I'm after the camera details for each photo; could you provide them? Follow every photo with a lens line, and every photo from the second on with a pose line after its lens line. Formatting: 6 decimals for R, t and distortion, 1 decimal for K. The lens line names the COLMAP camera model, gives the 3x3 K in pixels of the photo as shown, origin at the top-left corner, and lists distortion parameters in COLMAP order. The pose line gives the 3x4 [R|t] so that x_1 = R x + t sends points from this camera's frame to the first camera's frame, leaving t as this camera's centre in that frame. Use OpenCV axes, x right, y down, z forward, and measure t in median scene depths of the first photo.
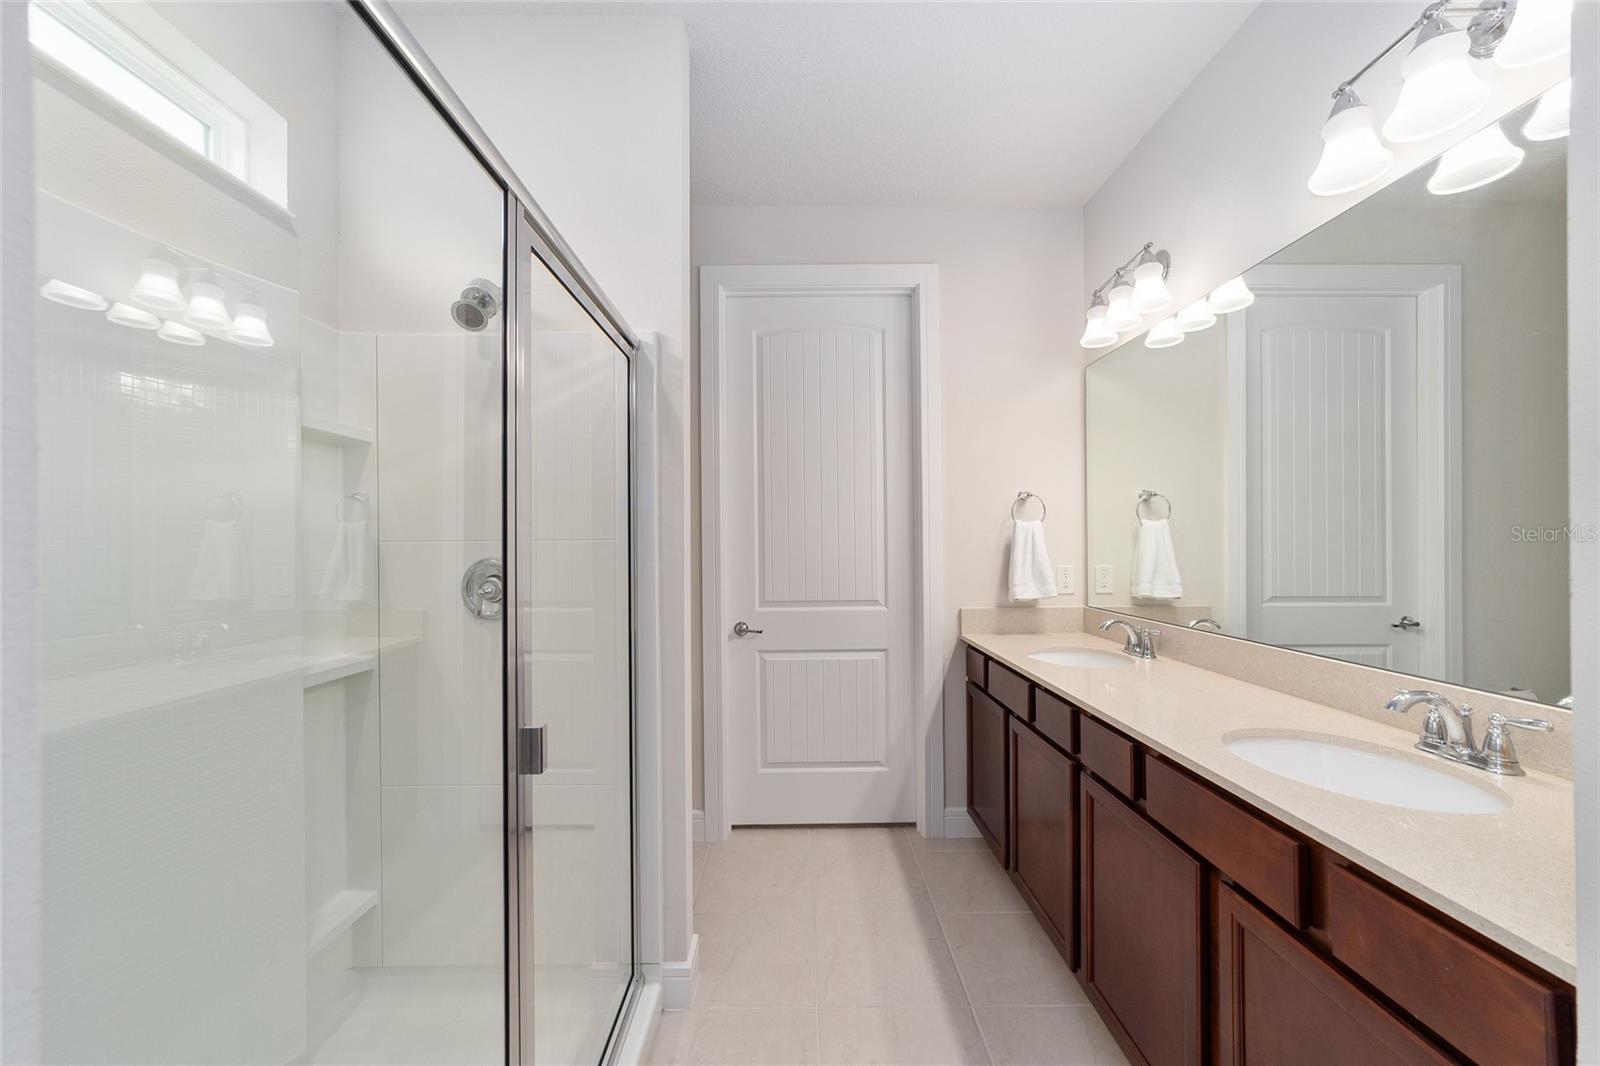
lens RADIAL K [[614.2, 0, 792.6], [0, 614.2, 536.7], [0, 0, 1]] dist [-0.007443, 0.001802]
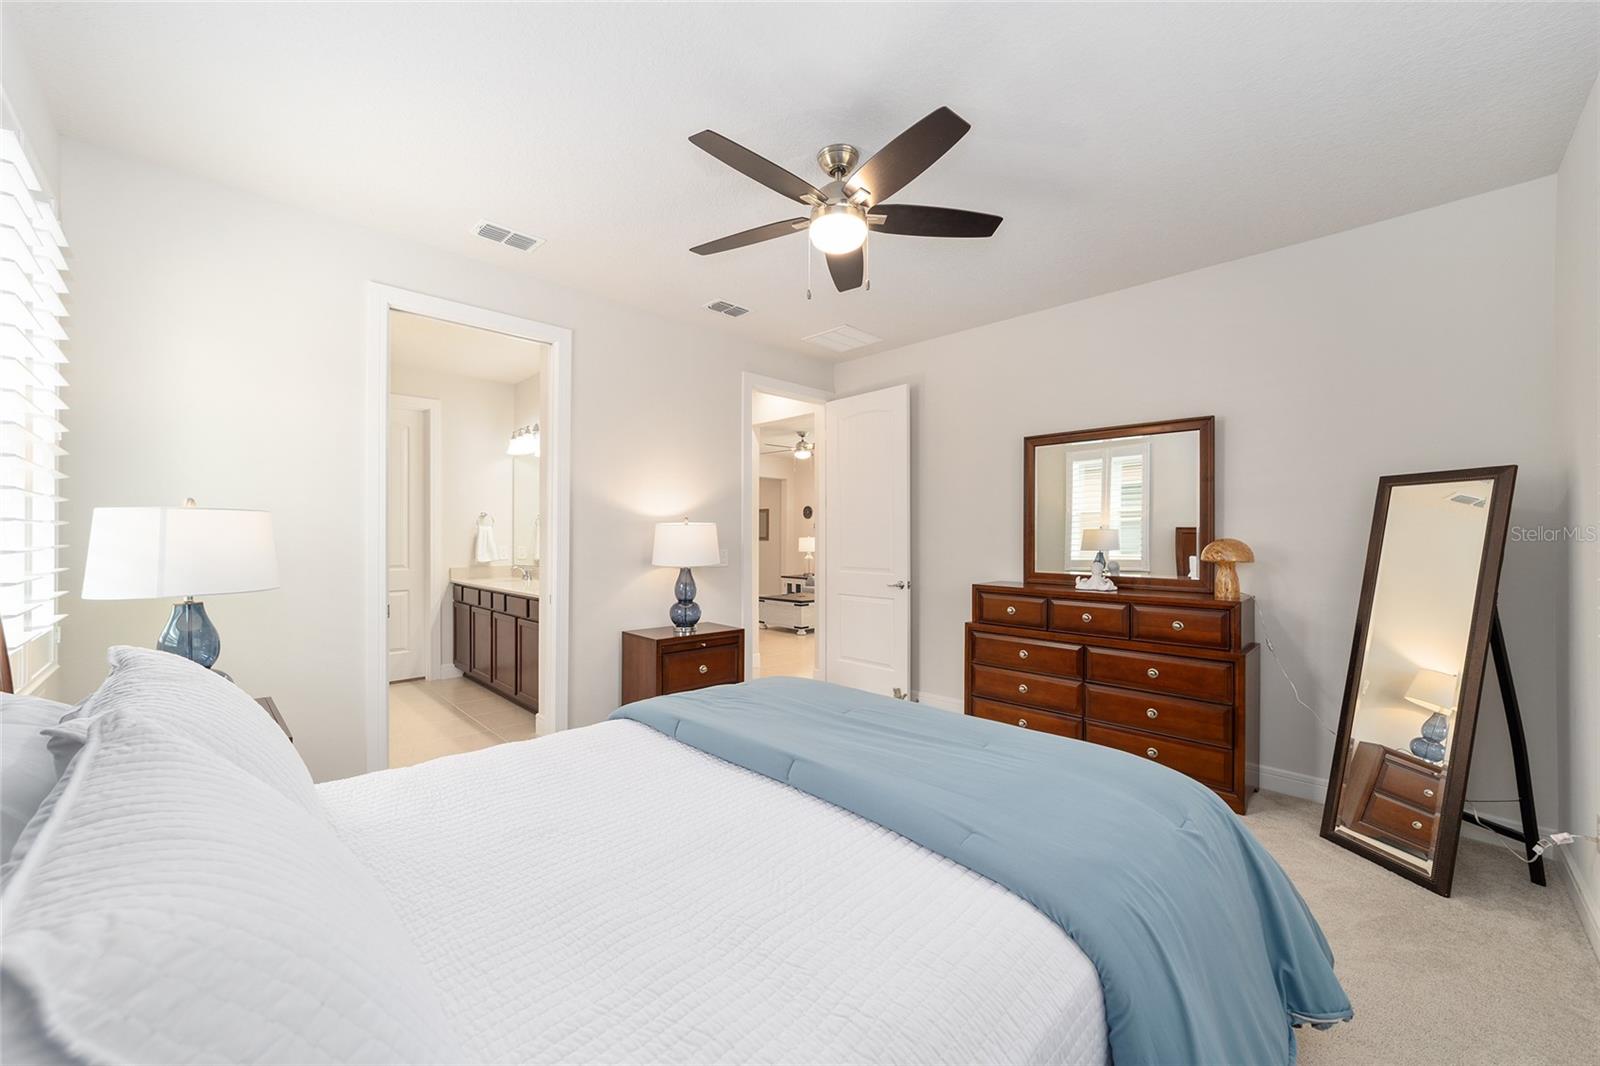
lens RADIAL K [[614.2, 0, 787.1], [0, 614.2, 540.7], [0, 0, 1]] dist [-0.007443, 0.001802]
pose [[0.728610, 0.007737, 0.684885, -0.321833], [-0.007548, 0.999966, -0.003266, 0.024843], [-0.684887, -0.002790, 0.728644, -1.305736]]
